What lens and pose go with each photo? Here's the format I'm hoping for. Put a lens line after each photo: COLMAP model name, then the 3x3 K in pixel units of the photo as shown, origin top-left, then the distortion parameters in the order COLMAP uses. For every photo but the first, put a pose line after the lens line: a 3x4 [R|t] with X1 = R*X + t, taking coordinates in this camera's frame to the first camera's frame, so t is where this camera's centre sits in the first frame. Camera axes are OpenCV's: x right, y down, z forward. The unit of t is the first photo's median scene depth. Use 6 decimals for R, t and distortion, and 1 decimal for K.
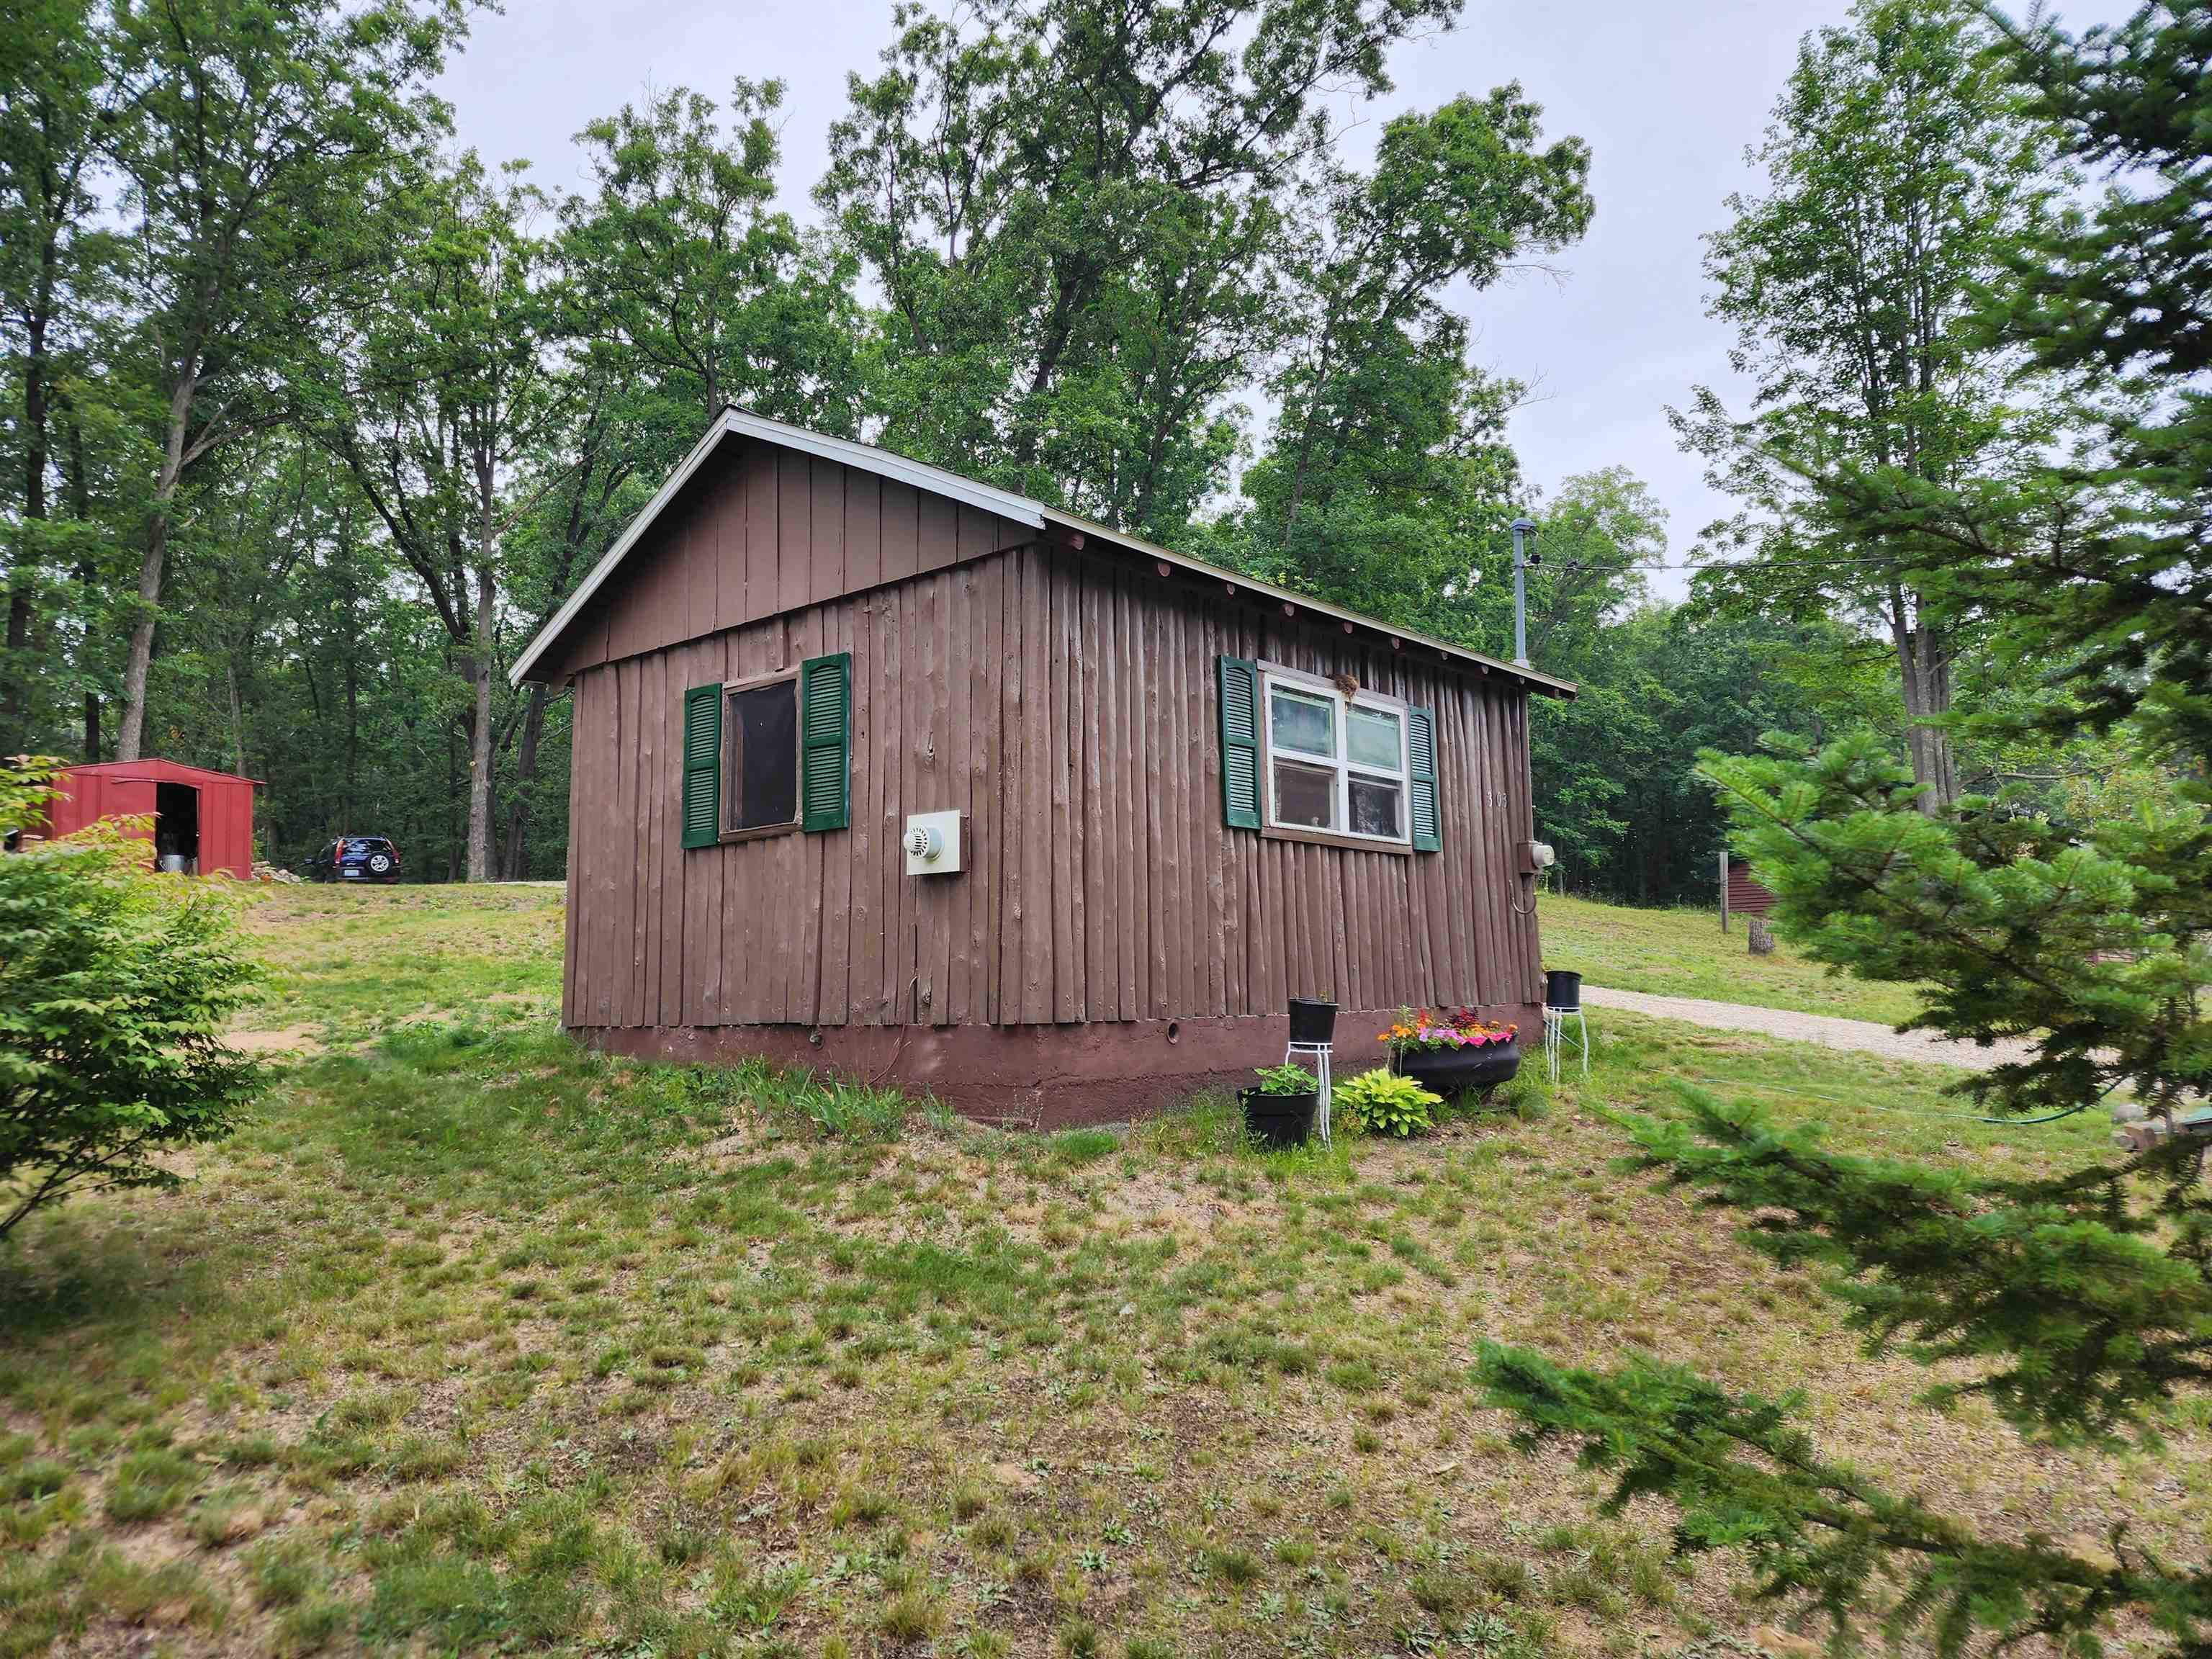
lens RADIAL K [[1485.0, 0, 1107.3], [0, 1485.0, 799.8], [0, 0, 1]] dist [0.127002, -0.140228]
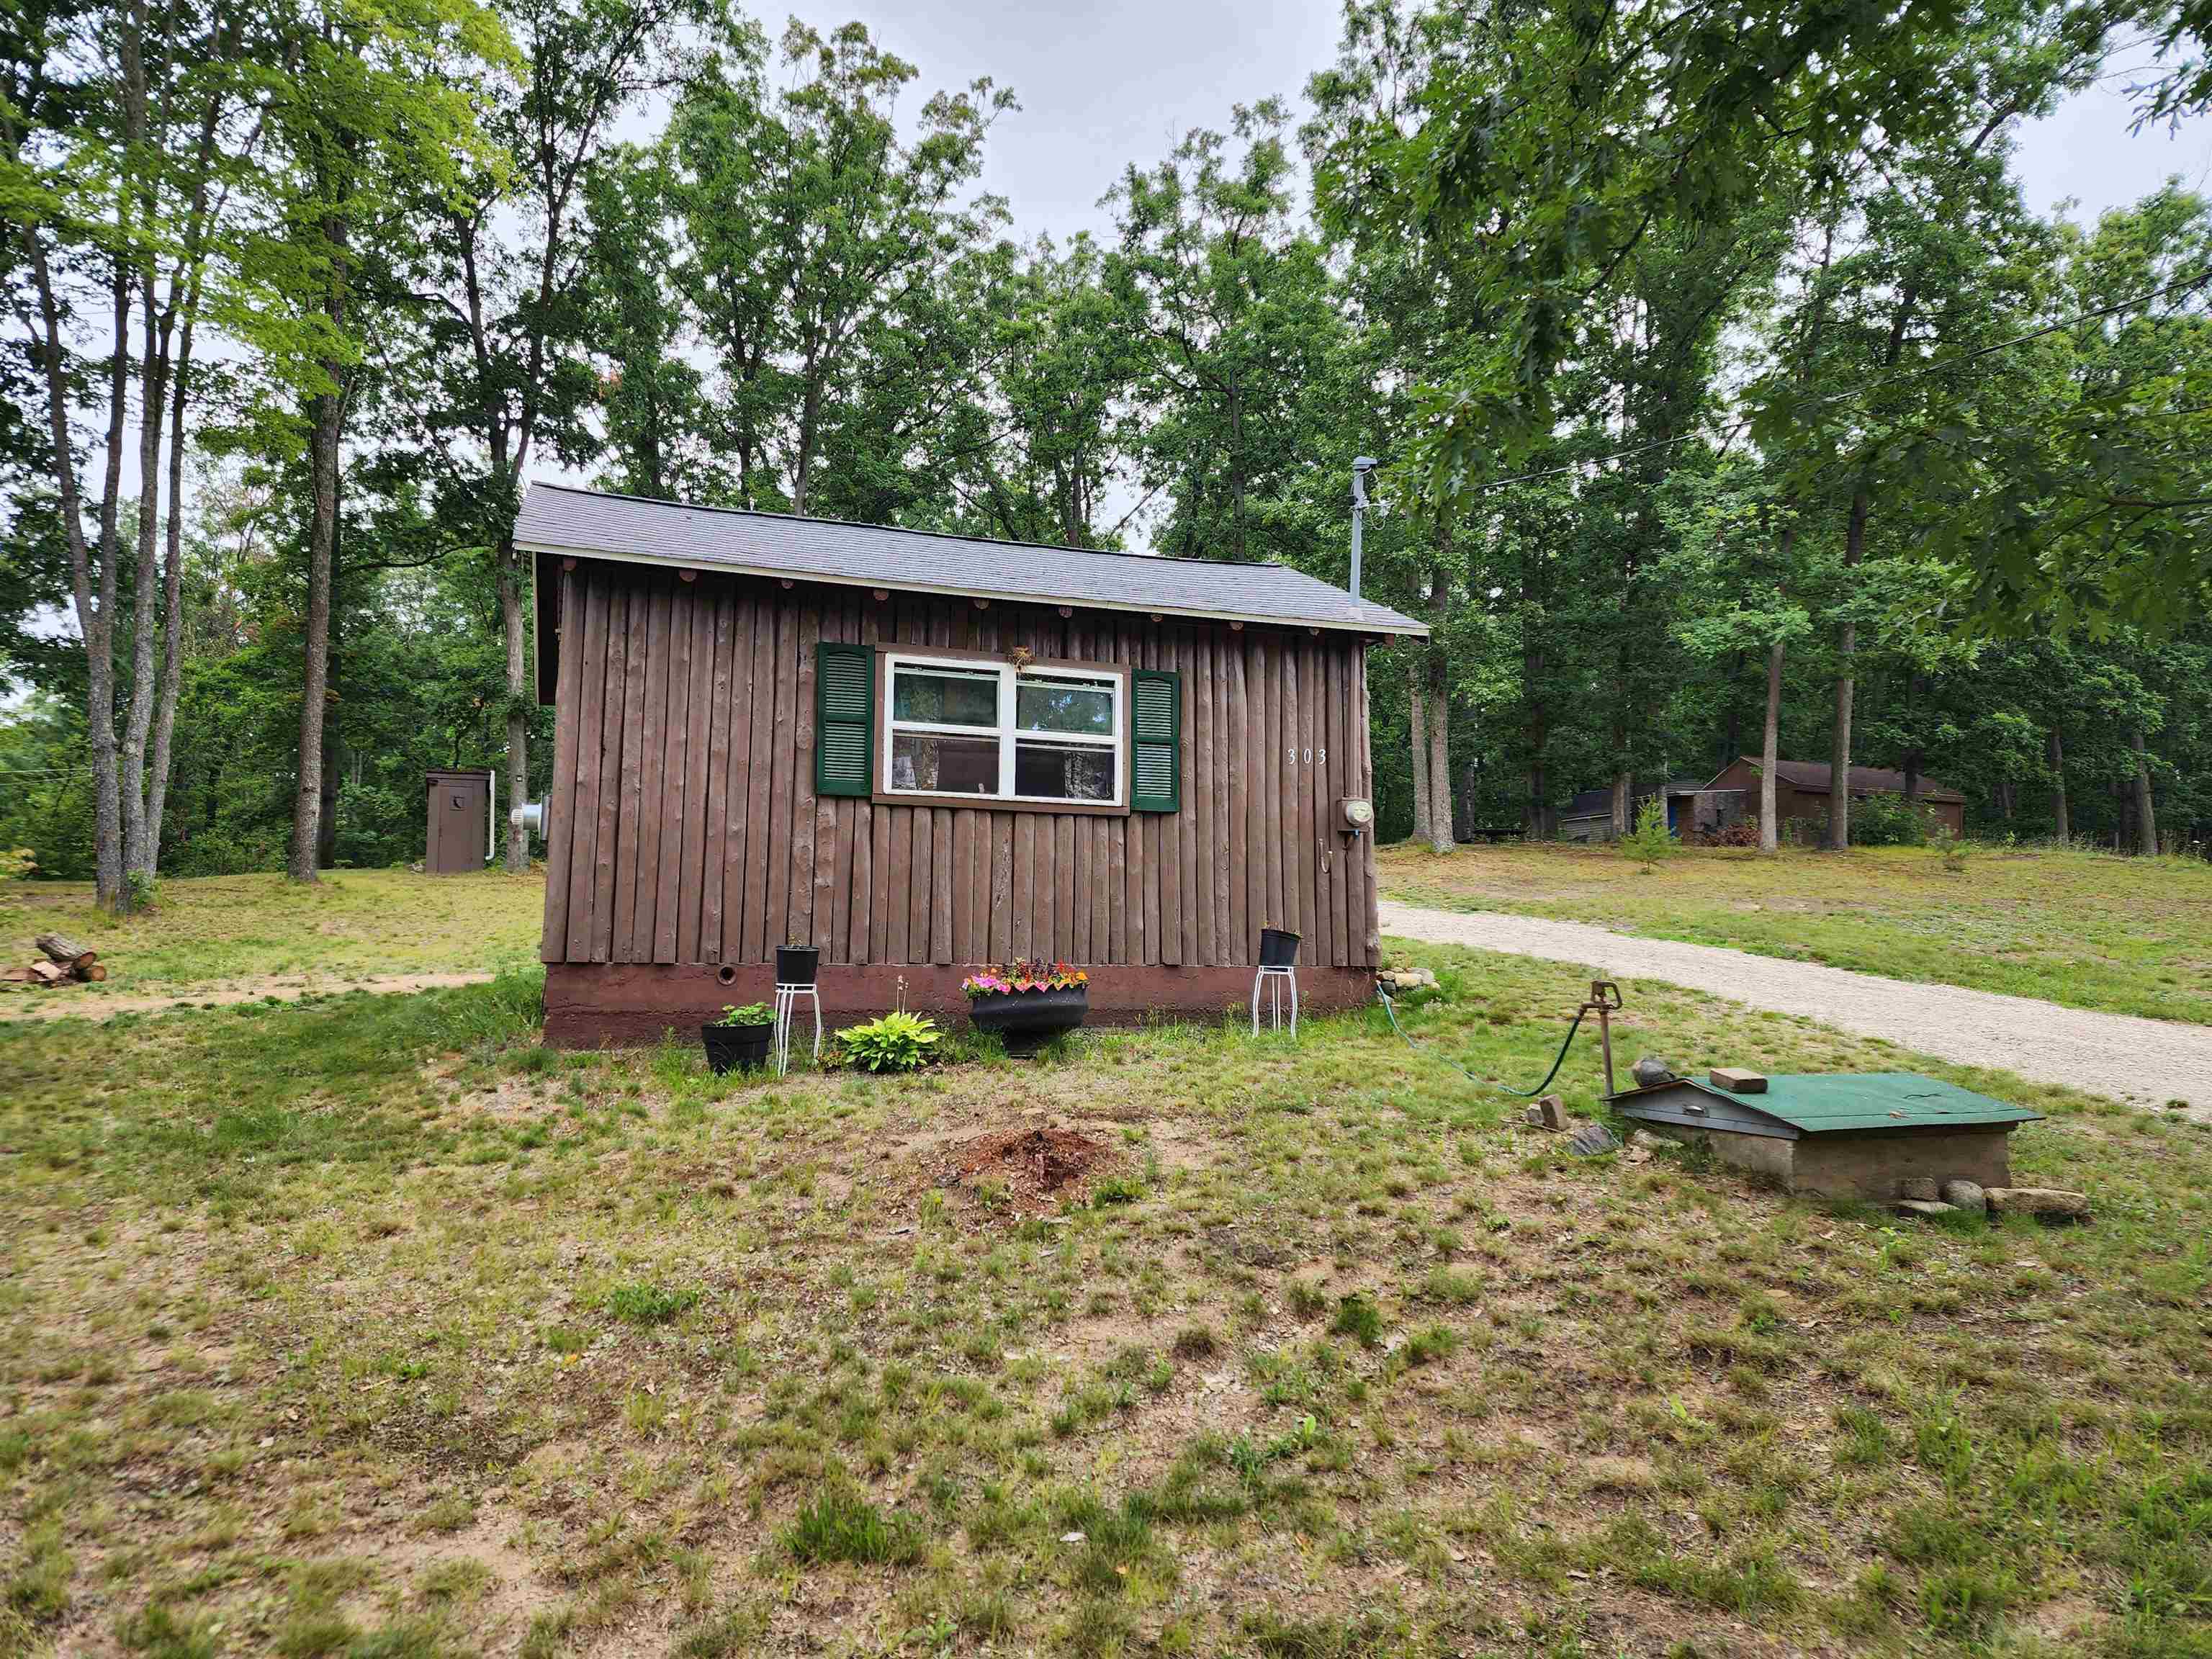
lens RADIAL K [[1485.0, 0, 1107.3], [0, 1485.0, 799.8], [0, 0, 1]] dist [0.127002, -0.140228]
pose [[0.876185, -0.038928, -0.480401, 0.724963], [0.042524, 0.999090, -0.003400, 0.030831], [0.480096, -0.017449, 0.877042, 0.105244]]
